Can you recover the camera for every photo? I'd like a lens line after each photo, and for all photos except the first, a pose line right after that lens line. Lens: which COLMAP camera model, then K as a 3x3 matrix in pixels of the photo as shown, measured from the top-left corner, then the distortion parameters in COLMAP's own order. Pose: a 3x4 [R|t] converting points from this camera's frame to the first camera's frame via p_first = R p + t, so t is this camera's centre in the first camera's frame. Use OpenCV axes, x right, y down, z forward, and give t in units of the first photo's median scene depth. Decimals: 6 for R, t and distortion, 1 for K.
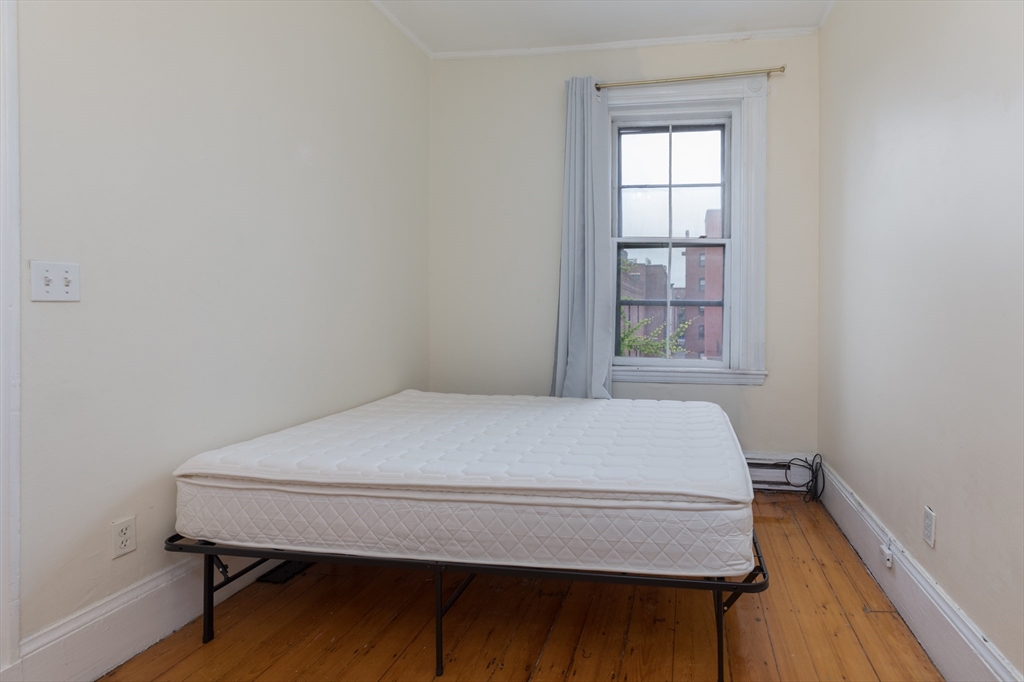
lens RADIAL K [[462.6, 0, 526.1], [0, 462.6, 312.4], [0, 0, 1]] dist [0.009281, -0.000682]
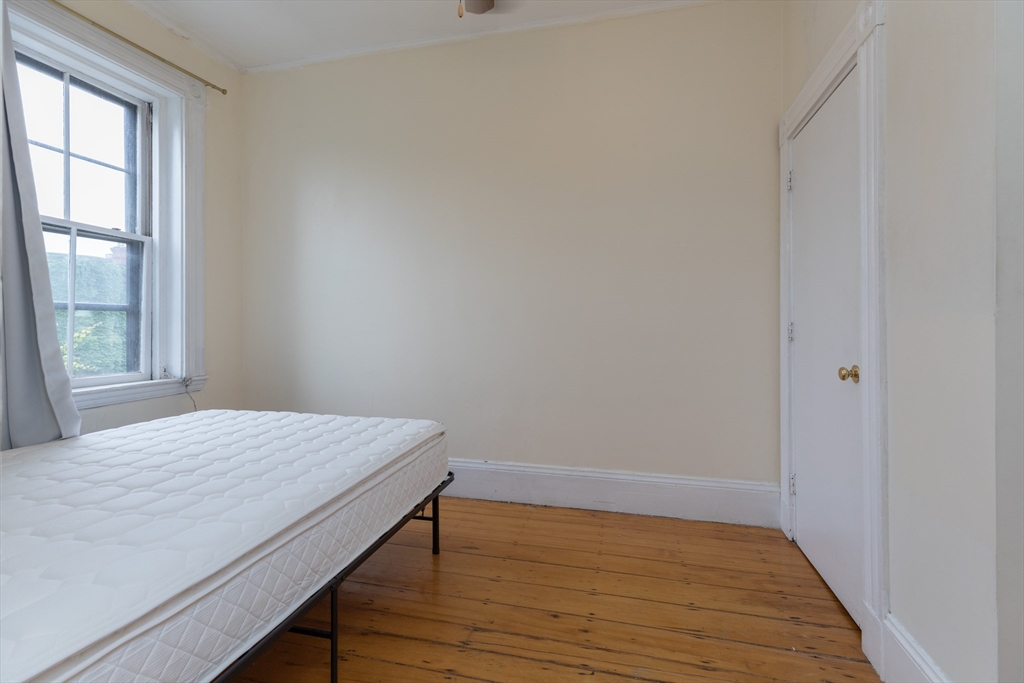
lens RADIAL K [[462.6, 0, 523.5], [0, 462.6, 320.5], [0, 0, 1]] dist [0.009281, -0.000682]
pose [[0.103971, -0.007817, 0.994550, -0.430933], [-0.003741, 0.999959, 0.008251, -0.006316], [-0.994573, -0.004578, 0.103938, 0.192406]]
